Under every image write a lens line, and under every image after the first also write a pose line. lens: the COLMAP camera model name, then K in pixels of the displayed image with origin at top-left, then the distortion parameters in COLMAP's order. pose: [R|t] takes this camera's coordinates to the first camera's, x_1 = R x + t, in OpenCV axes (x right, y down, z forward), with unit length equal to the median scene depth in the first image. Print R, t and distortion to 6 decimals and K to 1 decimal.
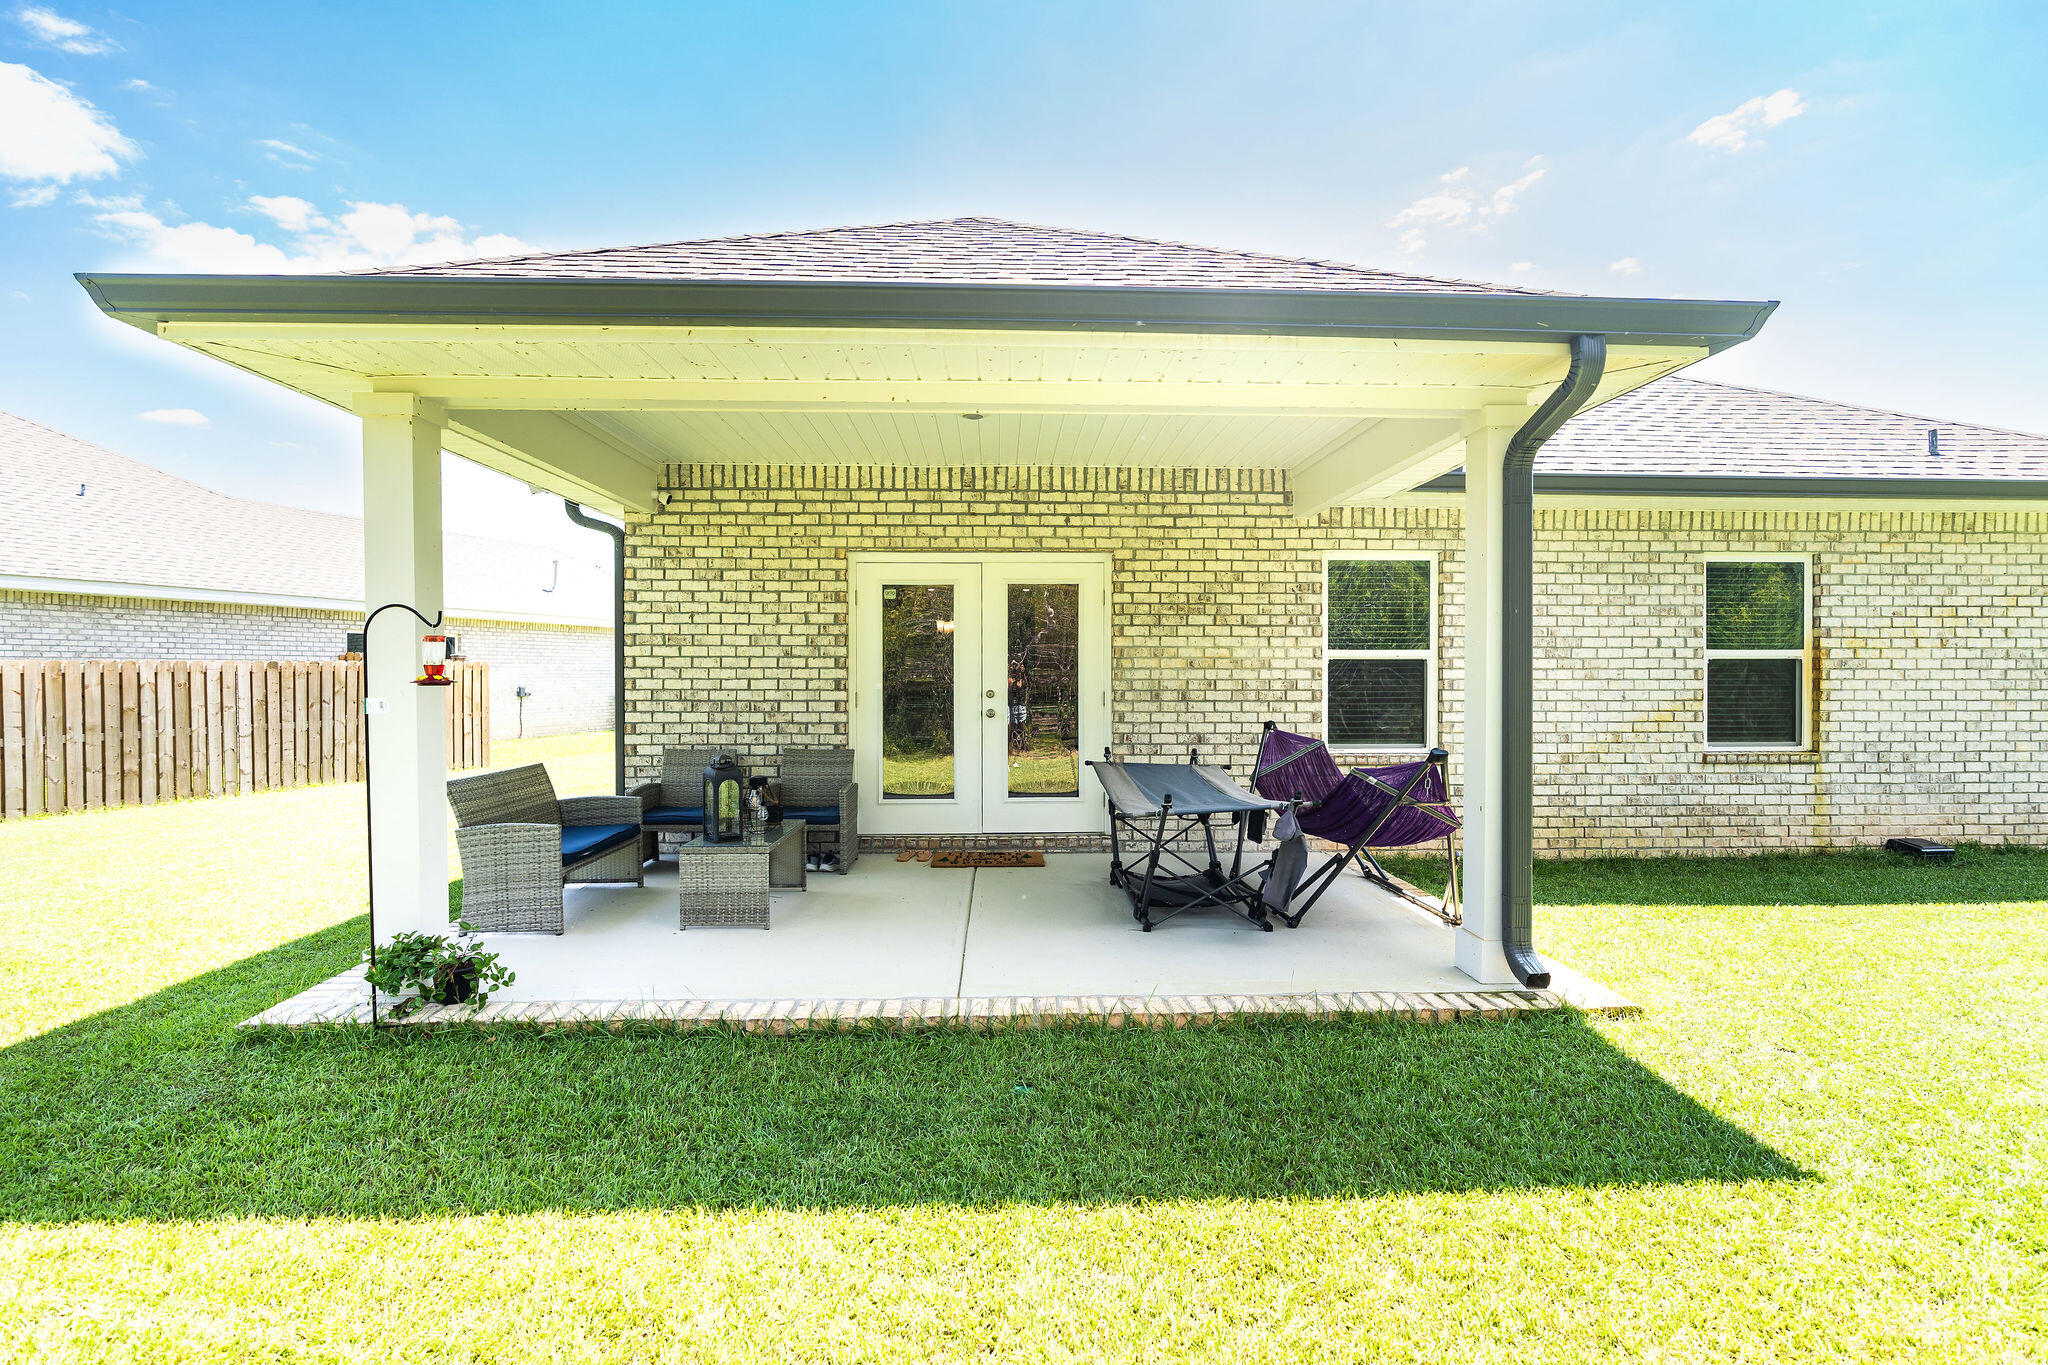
lens RADIAL K [[945.3, 0, 1041.9], [0, 945.3, 687.7], [0, 0, 1]] dist [-0.010253, 0.004217]
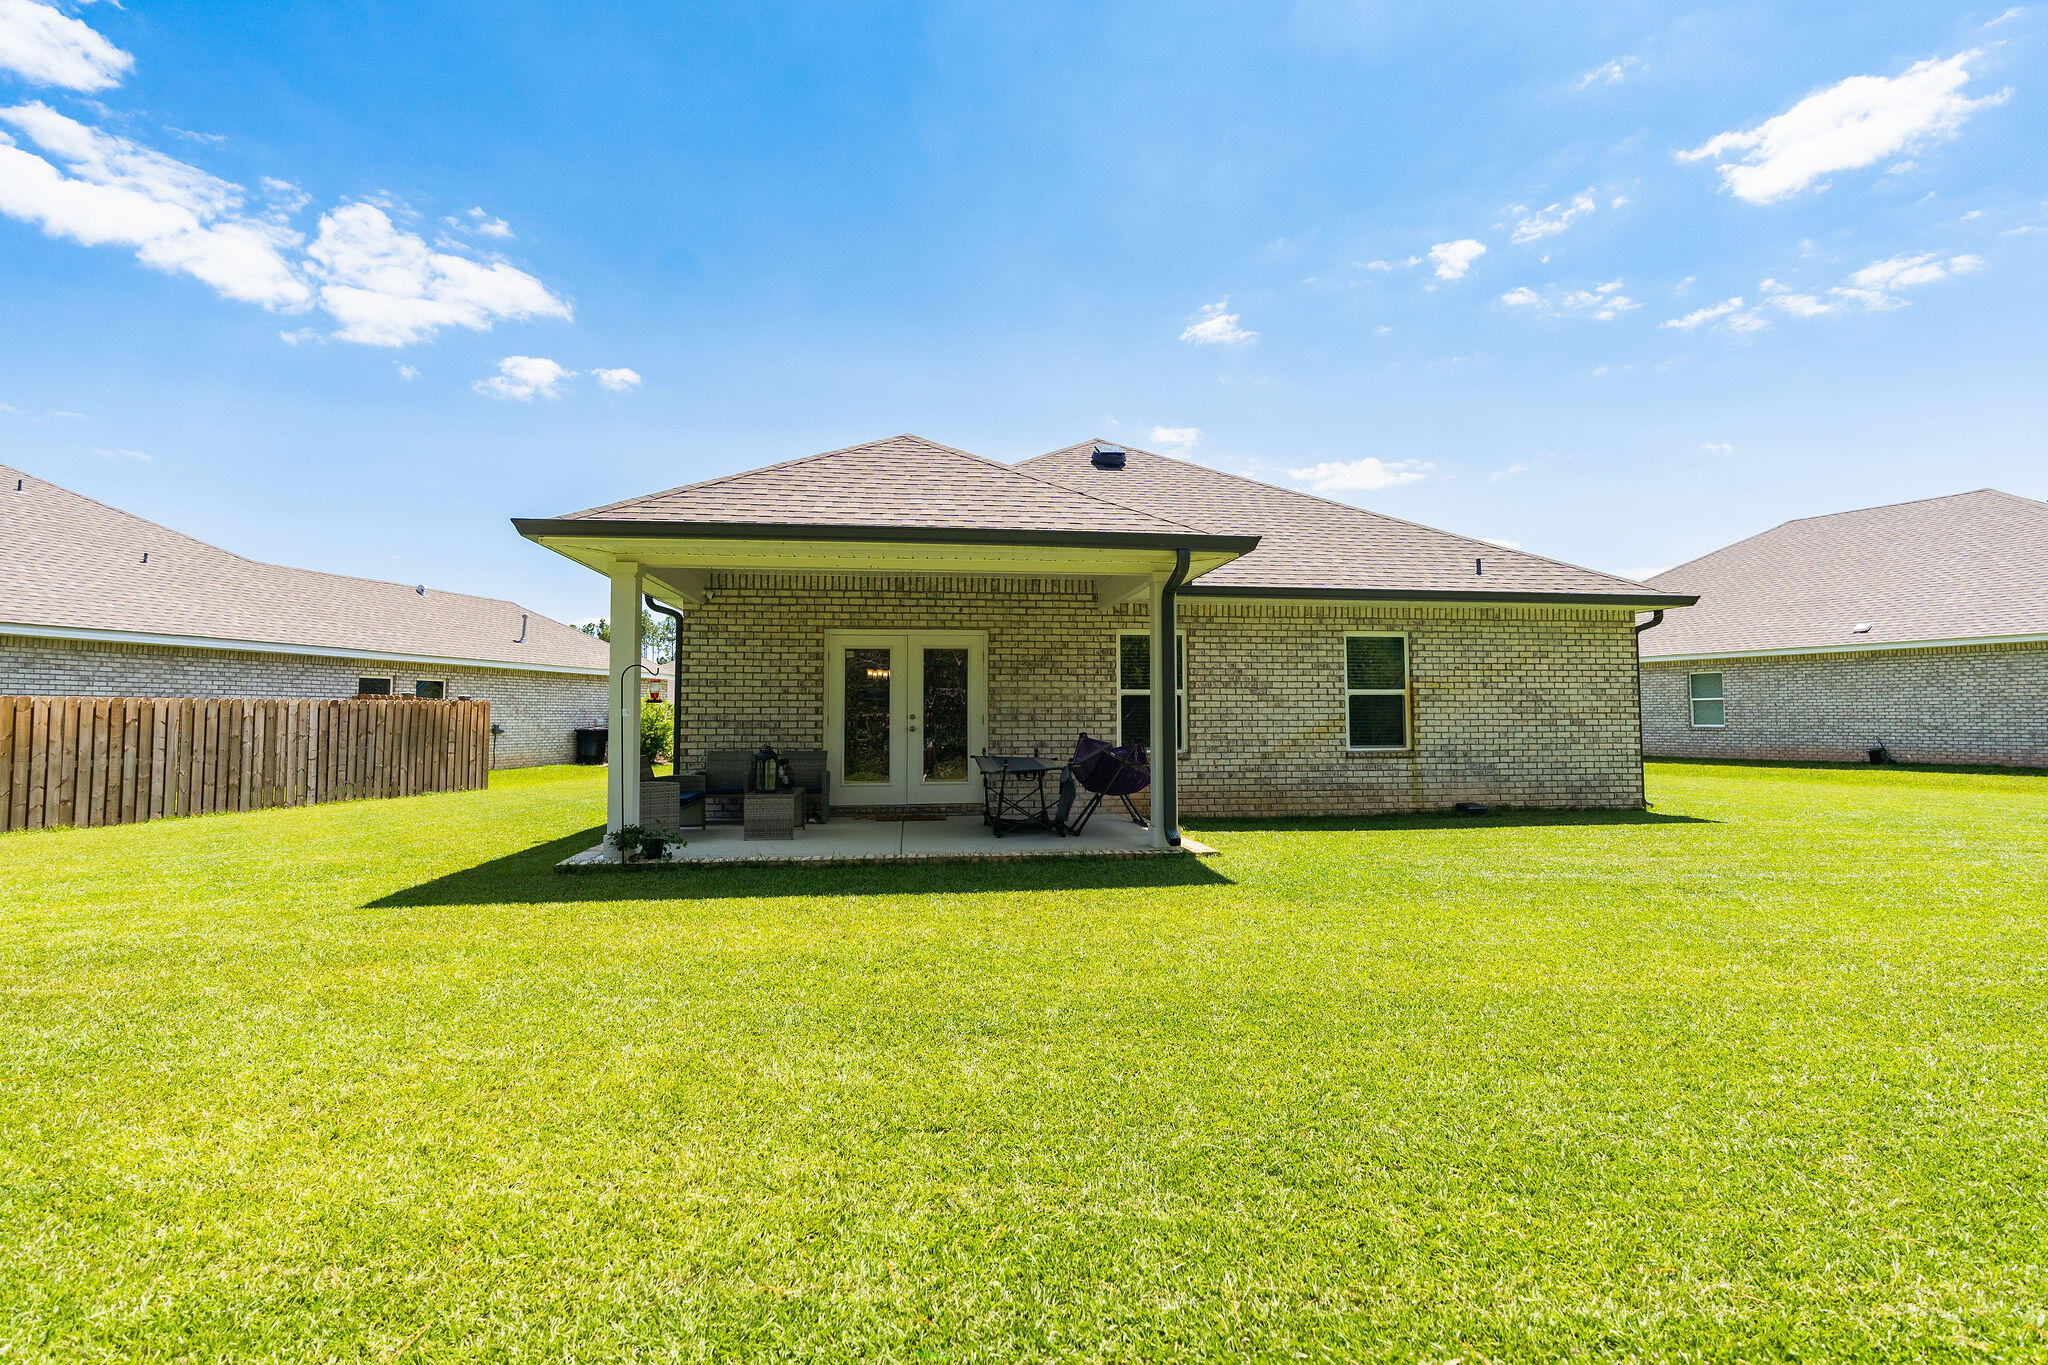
lens RADIAL K [[945.3, 0, 1033.0], [0, 945.3, 673.6], [0, 0, 1]] dist [-0.010253, 0.004217]
pose [[0.996433, 0.002165, 0.084365, 0.013575], [0.003210, 0.997975, -0.063522, 0.036313], [-0.084332, 0.063566, 0.994408, -0.620378]]
